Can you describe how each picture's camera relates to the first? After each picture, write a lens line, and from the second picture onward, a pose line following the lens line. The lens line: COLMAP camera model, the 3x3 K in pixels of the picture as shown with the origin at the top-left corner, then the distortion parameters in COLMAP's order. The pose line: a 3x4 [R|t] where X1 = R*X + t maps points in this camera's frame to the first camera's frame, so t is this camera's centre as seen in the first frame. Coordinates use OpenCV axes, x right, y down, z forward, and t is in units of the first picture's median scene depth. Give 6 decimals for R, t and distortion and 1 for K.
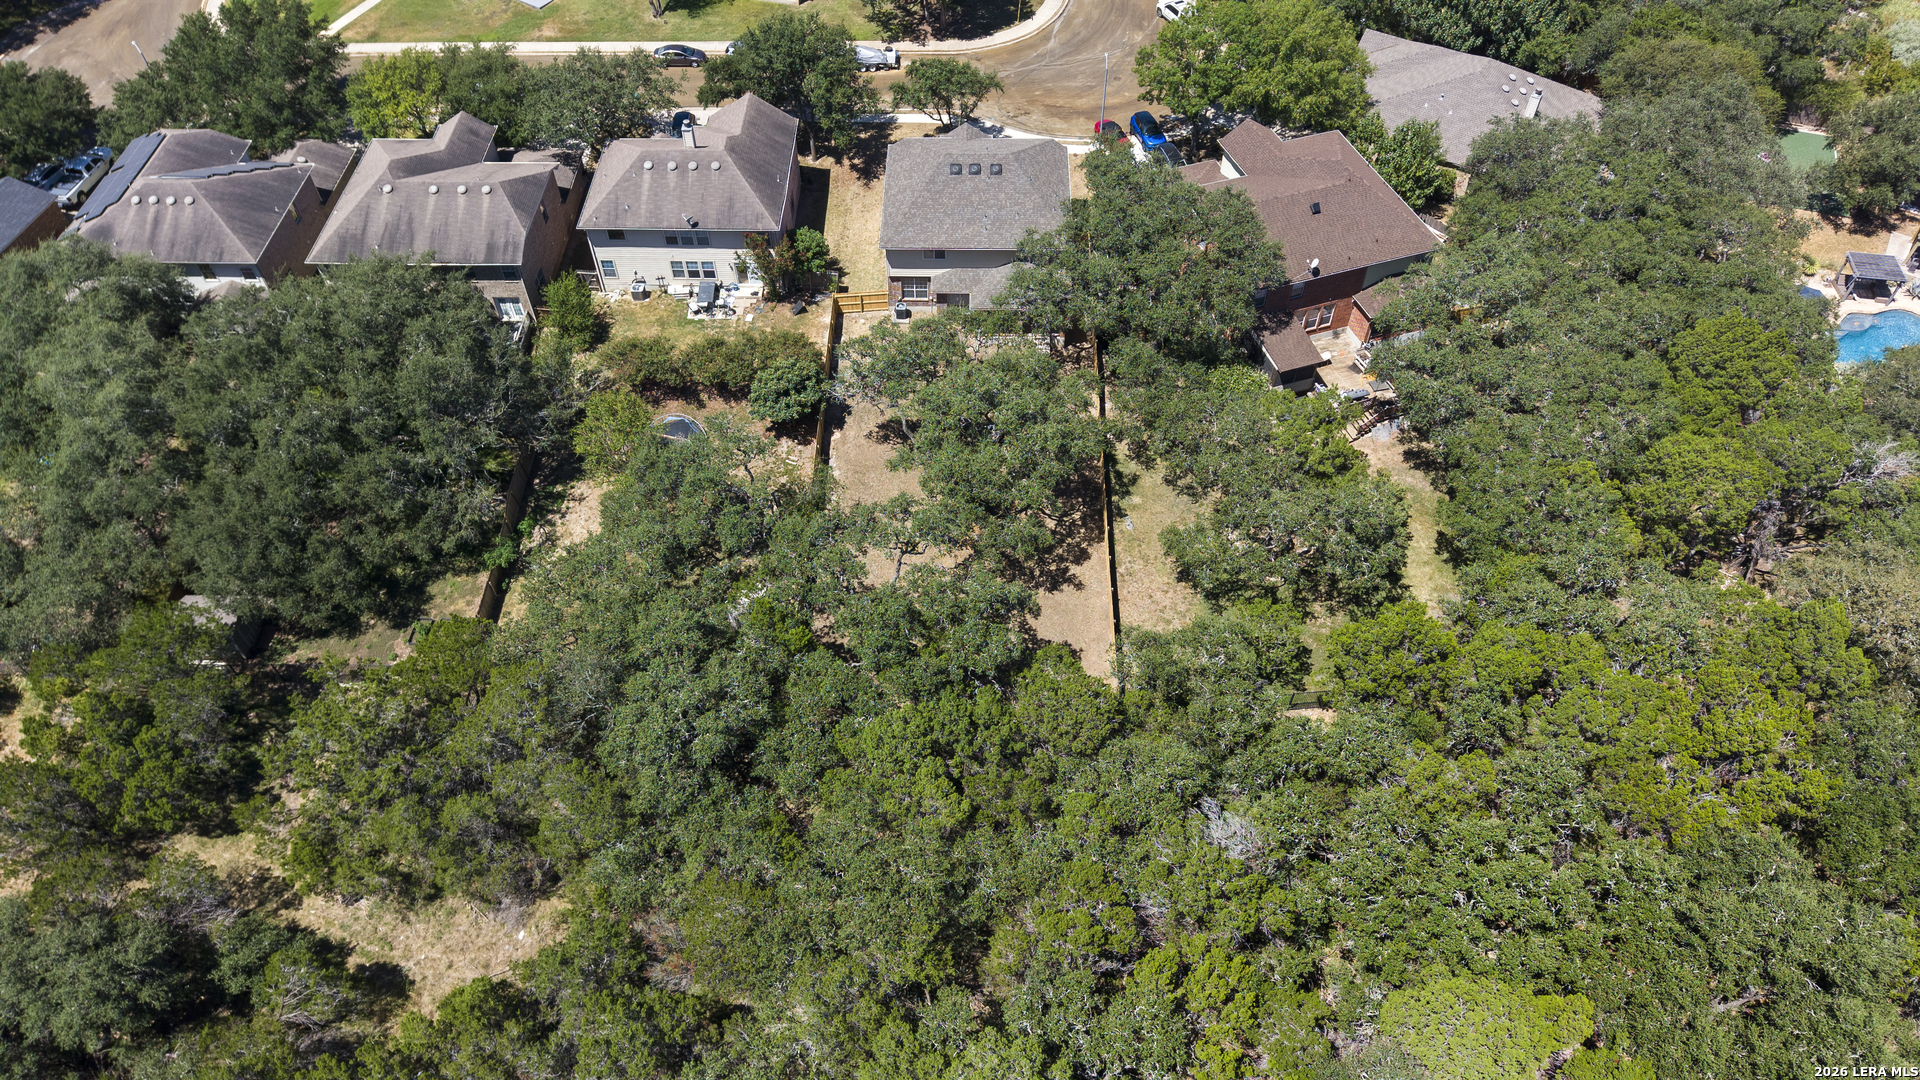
lens RADIAL K [[1278.3, 0, 946.1], [0, 1278.3, 538.3], [0, 0, 1]] dist [0.045416, -0.069984]
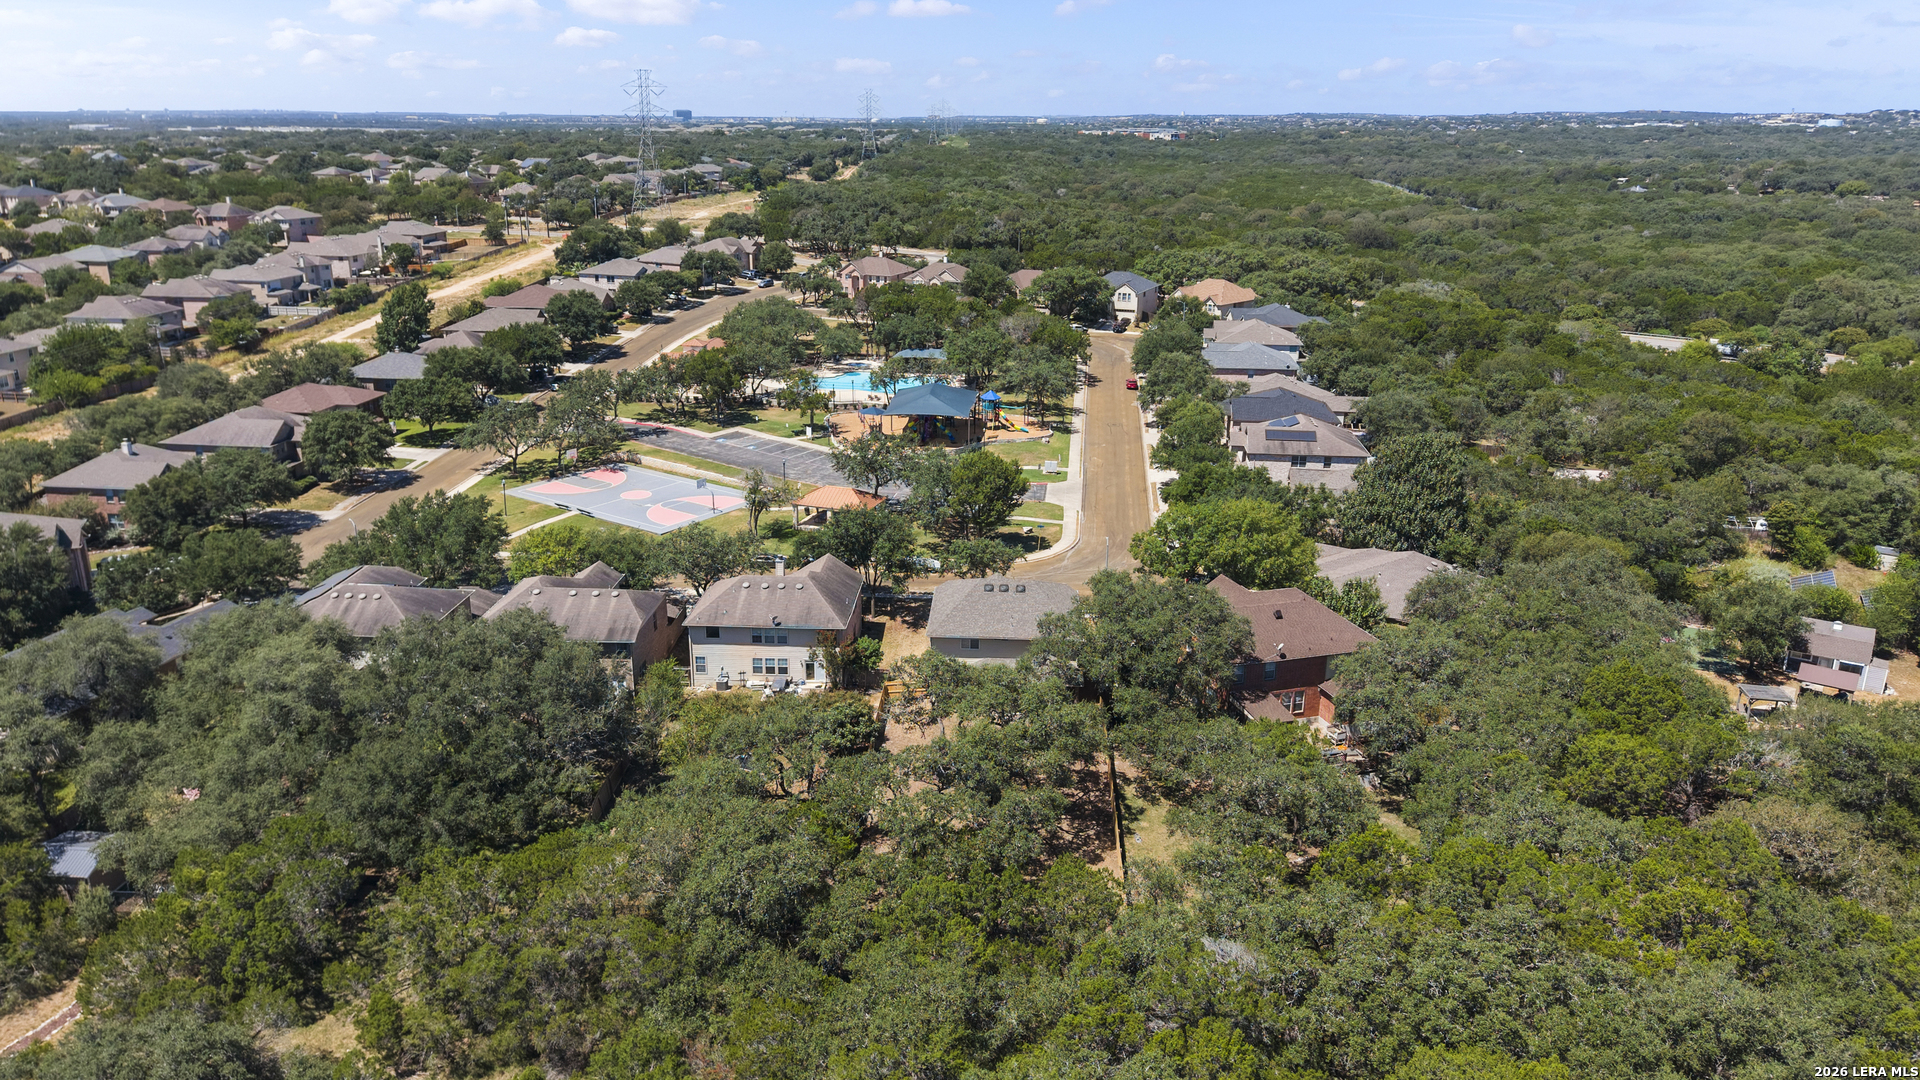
lens RADIAL K [[1278.3, 0, 946.1], [0, 1278.3, 538.3], [0, 0, 1]] dist [0.045416, -0.069984]
pose [[0.999184, 0.031471, -0.025328, -0.004801], [-0.040155, 0.842250, -0.537589, 0.340591], [0.004414, 0.538167, 0.842826, -0.083711]]
